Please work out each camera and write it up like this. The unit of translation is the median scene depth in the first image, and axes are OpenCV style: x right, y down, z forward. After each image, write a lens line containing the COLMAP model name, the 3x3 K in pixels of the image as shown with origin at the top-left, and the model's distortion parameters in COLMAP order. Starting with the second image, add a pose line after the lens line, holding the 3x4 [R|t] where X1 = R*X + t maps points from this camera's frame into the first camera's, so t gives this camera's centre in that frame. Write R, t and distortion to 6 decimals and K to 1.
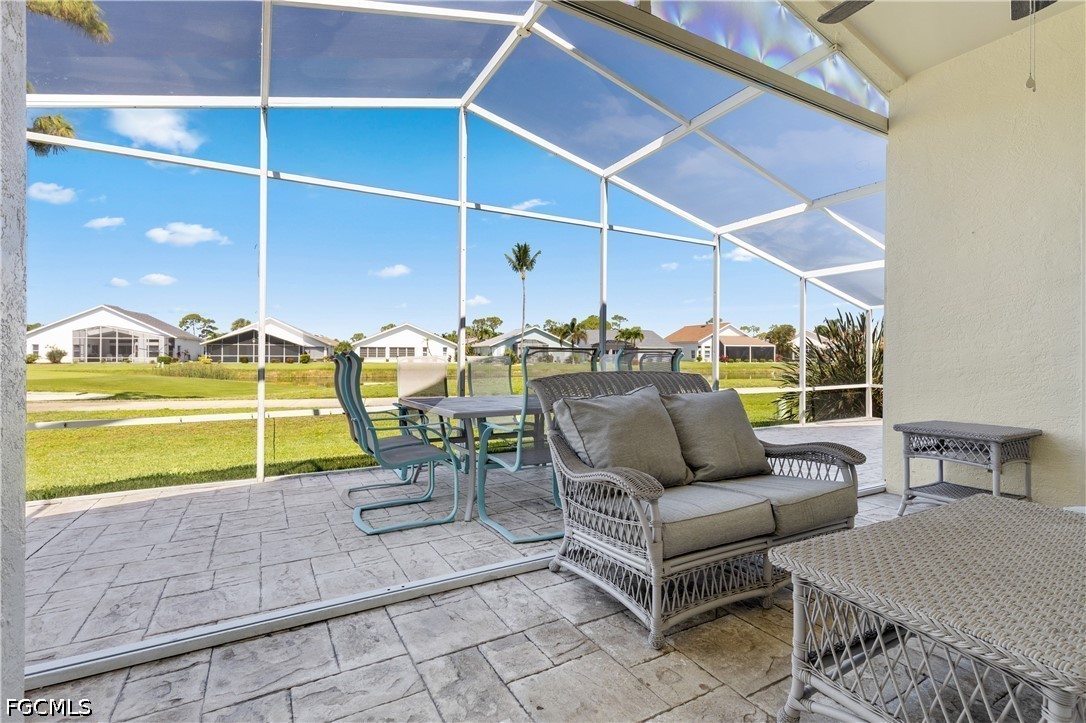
lens RADIAL K [[495.2, 0, 547.5], [0, 495.2, 352.5], [0, 0, 1]] dist [0.001307, 0.000131]
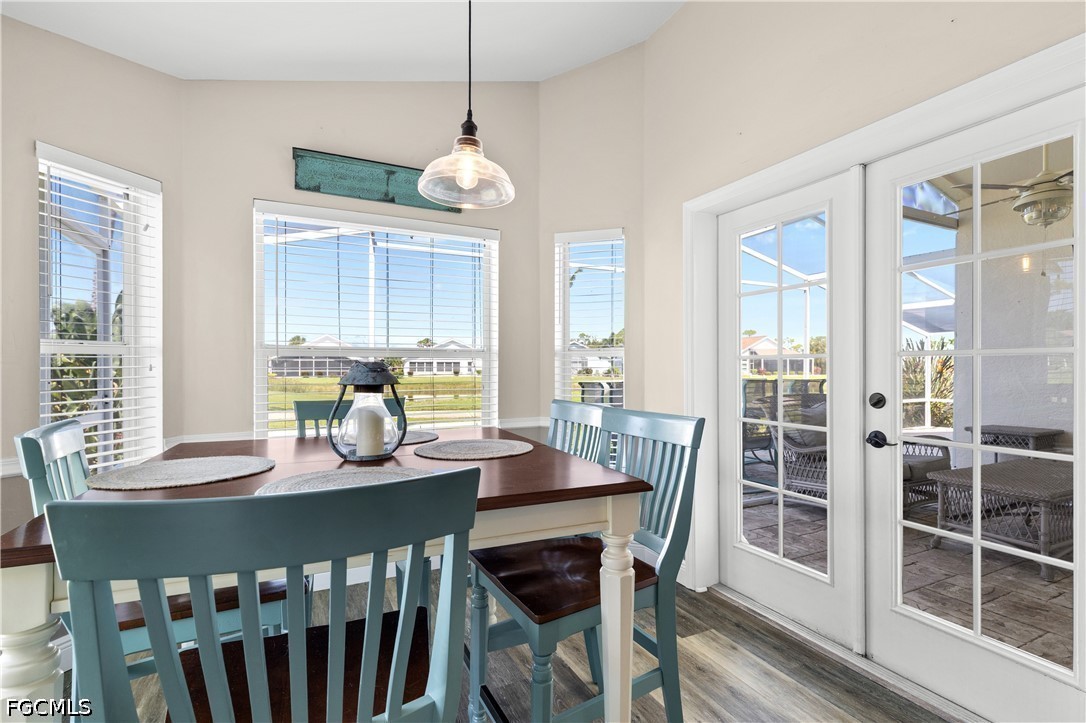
lens RADIAL K [[495.2, 0, 546.8], [0, 495.2, 368.1], [0, 0, 1]] dist [0.001307, 0.000131]
pose [[0.998534, -0.003707, -0.053993, -0.197582], [0.004060, 0.999971, 0.006430, -0.020564], [0.053967, -0.006640, 0.998521, -0.234008]]
